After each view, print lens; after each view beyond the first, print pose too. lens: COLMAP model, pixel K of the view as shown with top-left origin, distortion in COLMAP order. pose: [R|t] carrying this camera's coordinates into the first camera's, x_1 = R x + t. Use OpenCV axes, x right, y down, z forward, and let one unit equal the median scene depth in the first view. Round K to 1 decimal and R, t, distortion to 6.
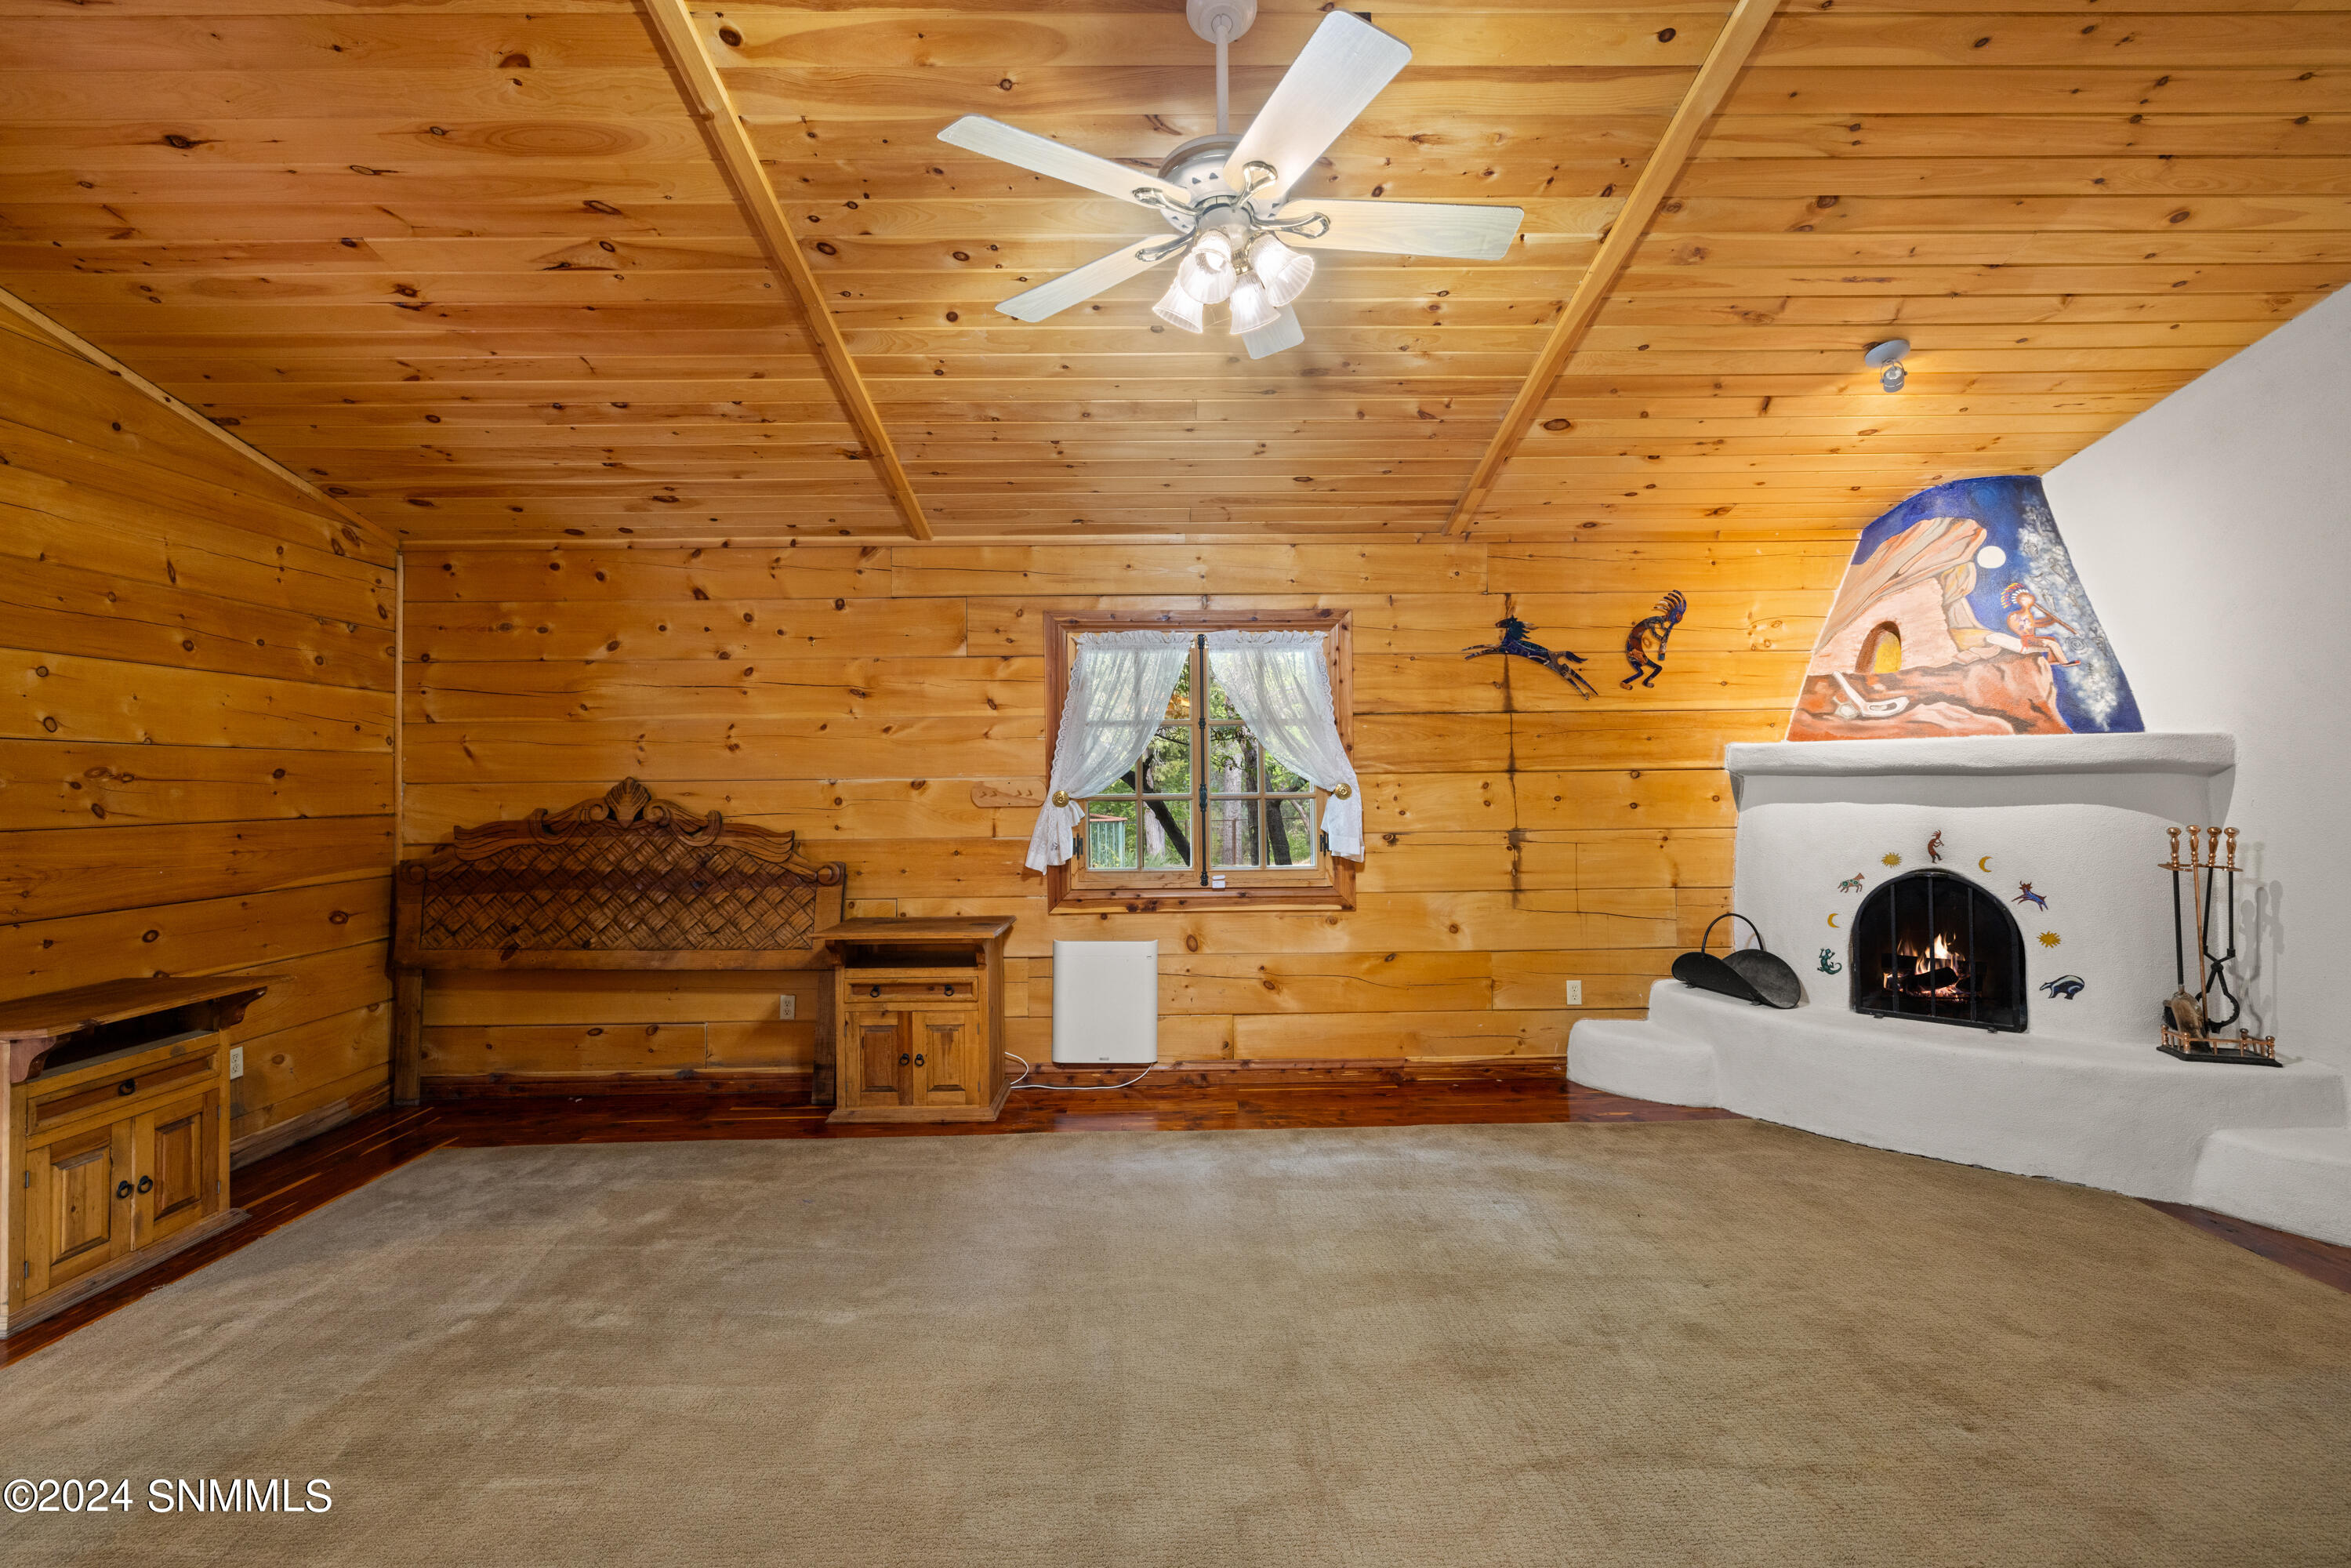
lens RADIAL K [[985.0, 0, 1166.0], [0, 985.0, 774.7], [0, 0, 1]] dist [-0.001059, 0.000036]
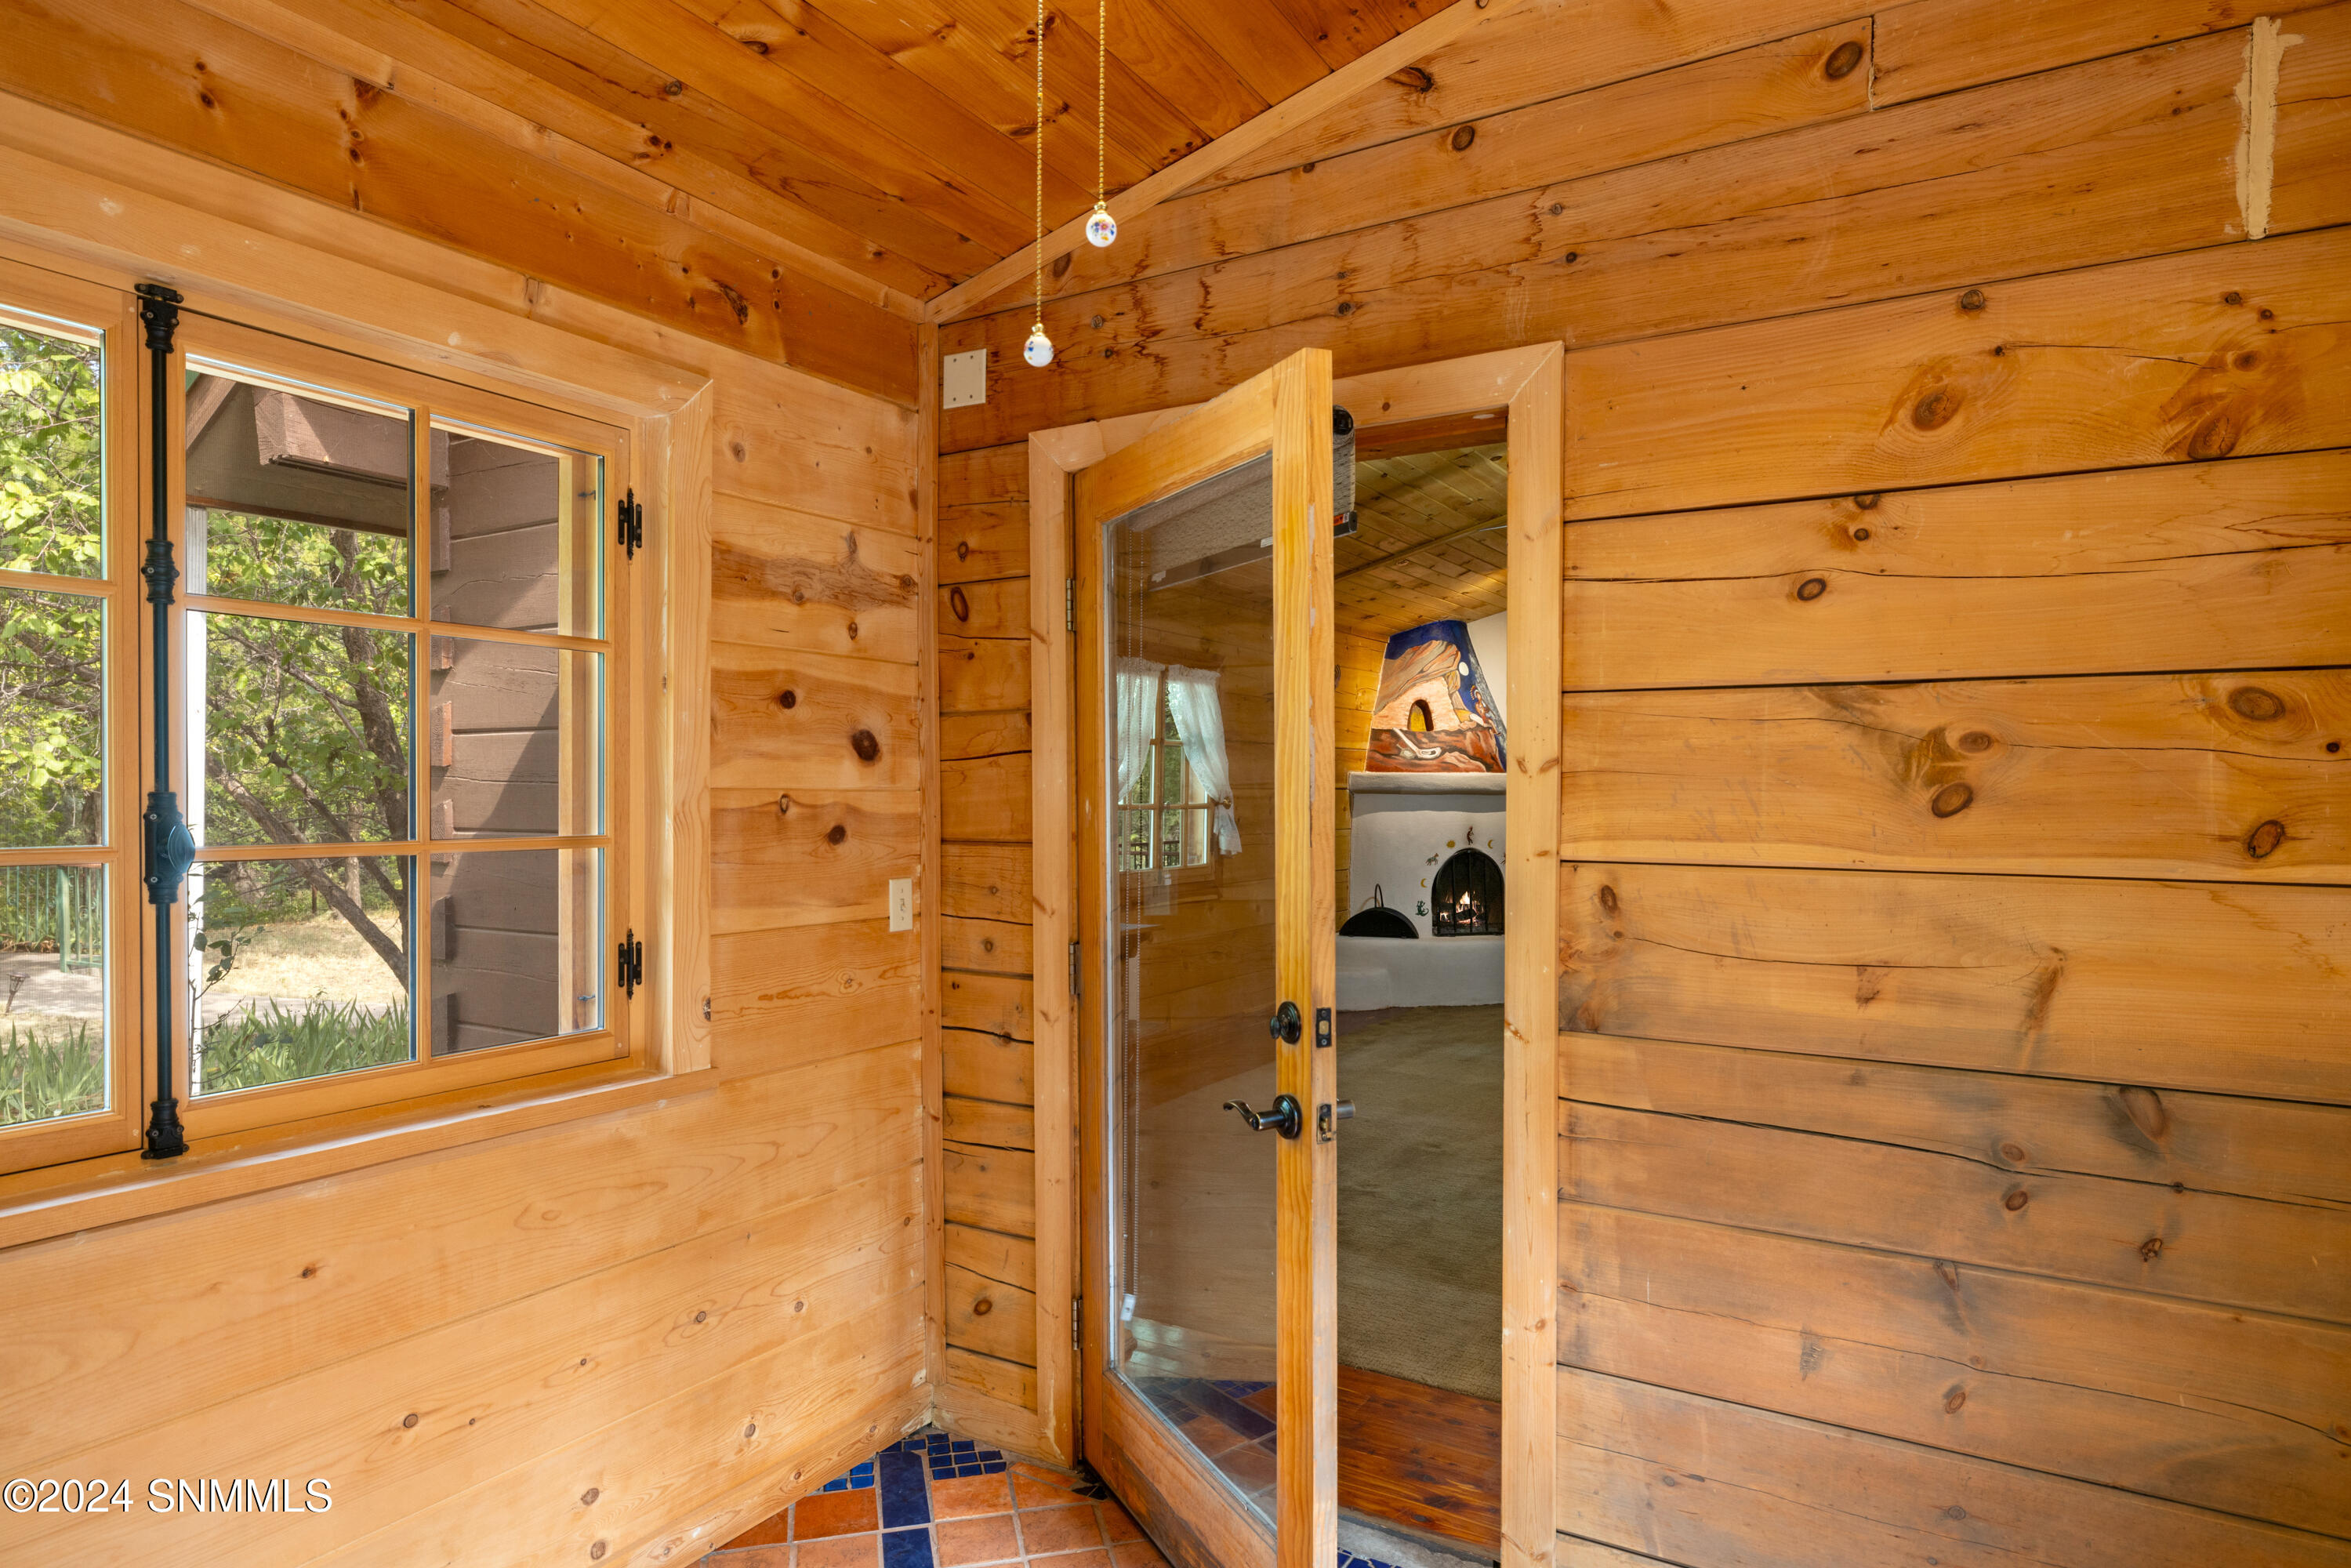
lens RADIAL K [[1335.0, 0, 1172.8], [0, 1335.0, 794.5], [0, 0, 1]] dist [0.005031, -0.000797]
pose [[0.531564, 0.009515, 0.846964, -1.344183], [-0.011037, 0.999930, -0.004307, 0.015149], [-0.846946, -0.007058, 0.531632, 0.170656]]
